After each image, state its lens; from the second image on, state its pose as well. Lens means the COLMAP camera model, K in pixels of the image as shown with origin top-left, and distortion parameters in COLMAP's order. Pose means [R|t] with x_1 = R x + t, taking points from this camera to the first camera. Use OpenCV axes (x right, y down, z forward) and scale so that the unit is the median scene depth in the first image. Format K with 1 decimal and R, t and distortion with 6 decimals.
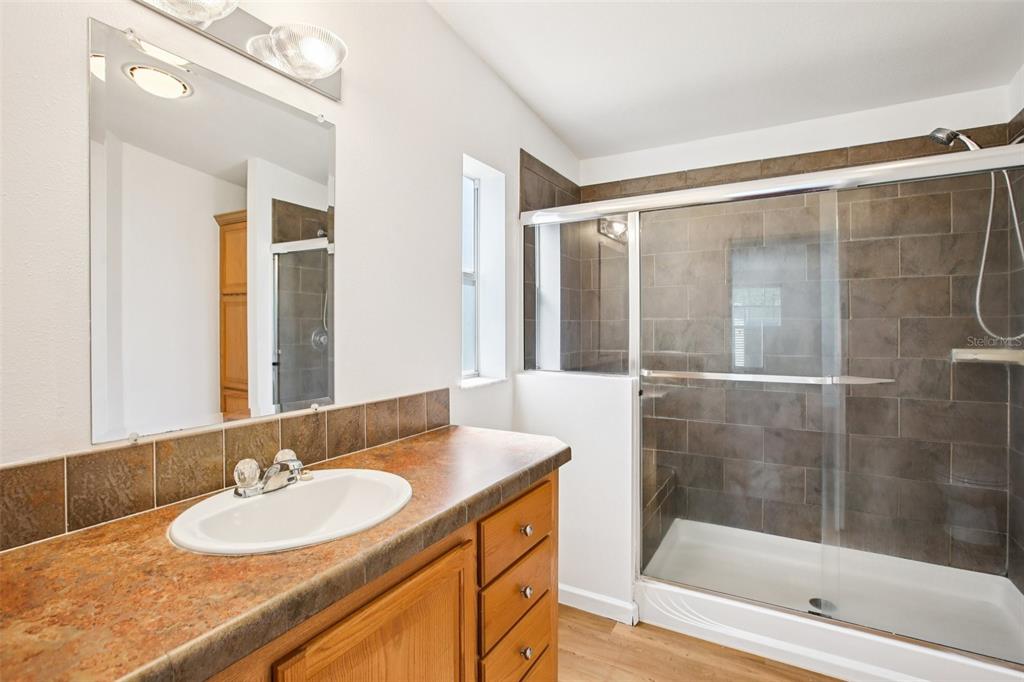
lens RADIAL K [[485.1, 0, 508.7], [0, 485.1, 327.4], [0, 0, 1]] dist [-0.046033, 0.014409]
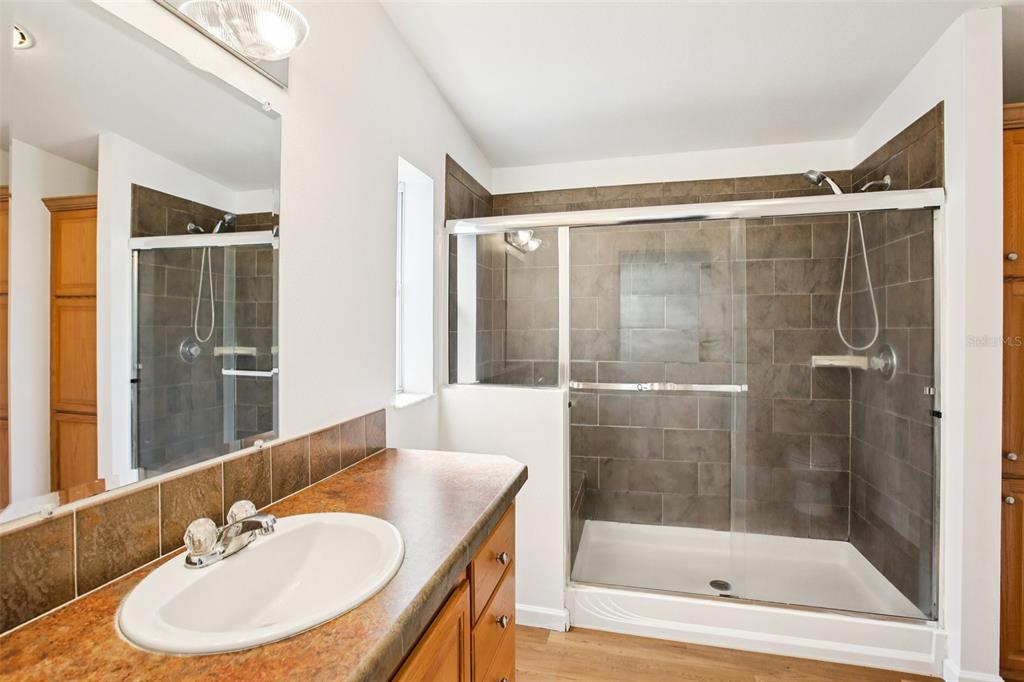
lens RADIAL K [[488.5, 0, 507.7], [0, 488.5, 330.3], [0, 0, 1]] dist [-0.044033, 0.013003]
pose [[0.964324, -0.001453, 0.264722, -0.128847], [0.000487, 0.999993, 0.003712, -0.025009], [-0.264725, -0.003450, 0.964318, 0.037001]]
